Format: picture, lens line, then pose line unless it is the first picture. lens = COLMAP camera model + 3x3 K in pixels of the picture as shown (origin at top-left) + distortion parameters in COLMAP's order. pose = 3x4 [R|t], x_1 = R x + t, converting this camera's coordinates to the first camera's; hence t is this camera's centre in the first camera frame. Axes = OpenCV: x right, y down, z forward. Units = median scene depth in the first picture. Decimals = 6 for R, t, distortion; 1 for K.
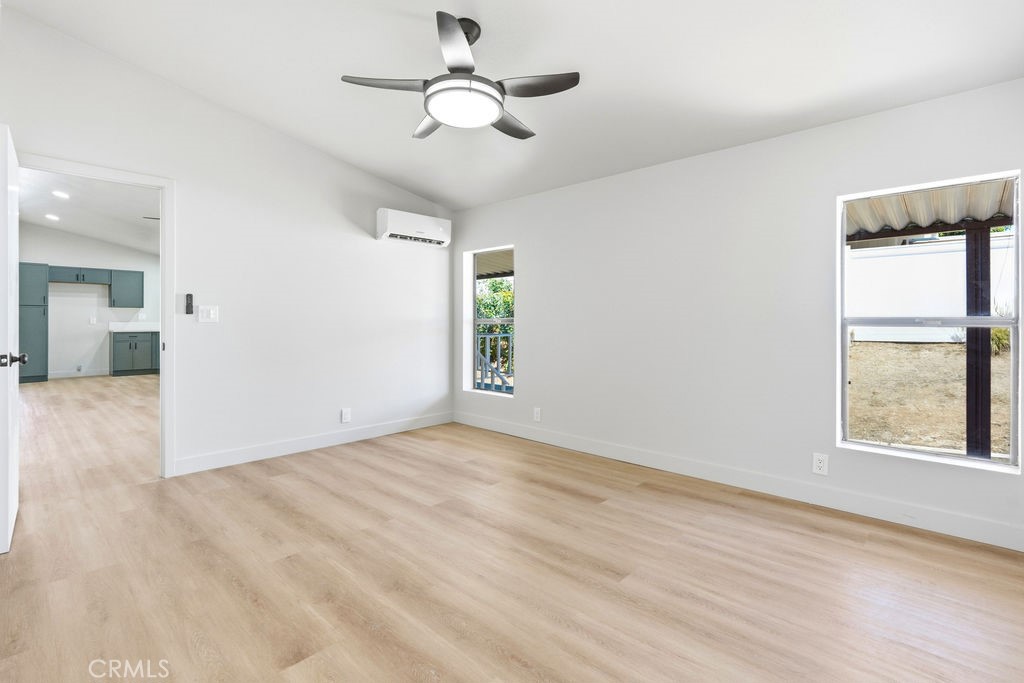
lens RADIAL K [[463.3, 0, 496.6], [0, 463.3, 319.4], [0, 0, 1]] dist [-0.013450, 0.006865]
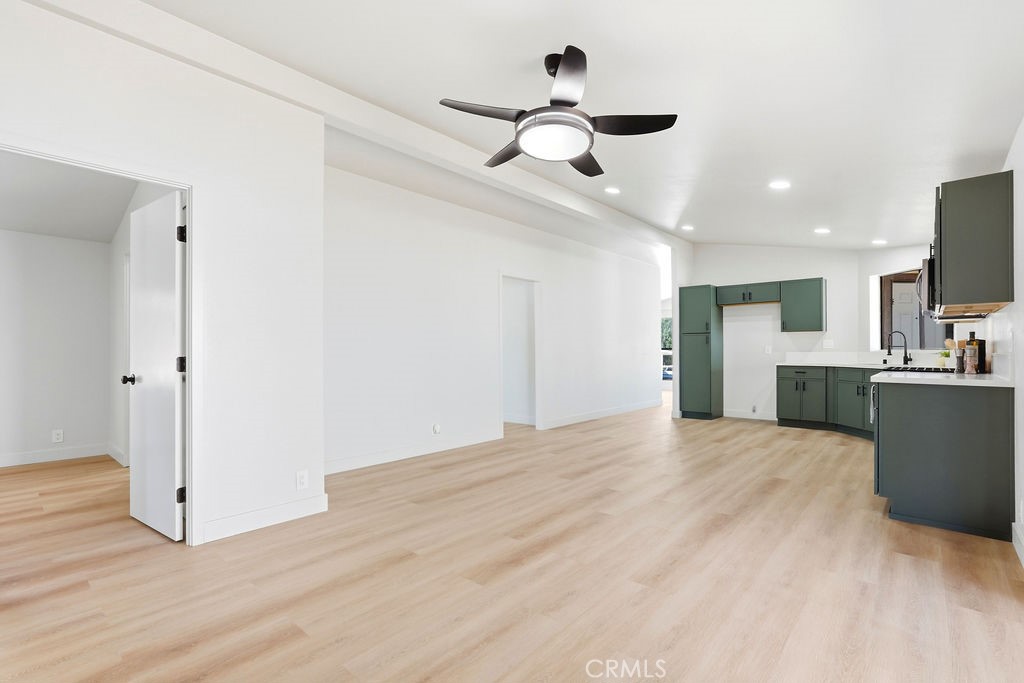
lens RADIAL K [[463.3, 0, 513.0], [0, 463.3, 350.4], [0, 0, 1]] dist [-0.013450, 0.006865]
pose [[0.034327, -0.003028, -0.999406, -0.105871], [0.008195, 0.999963, -0.002748, 0.001827], [0.999377, -0.008096, 0.034350, 0.540778]]
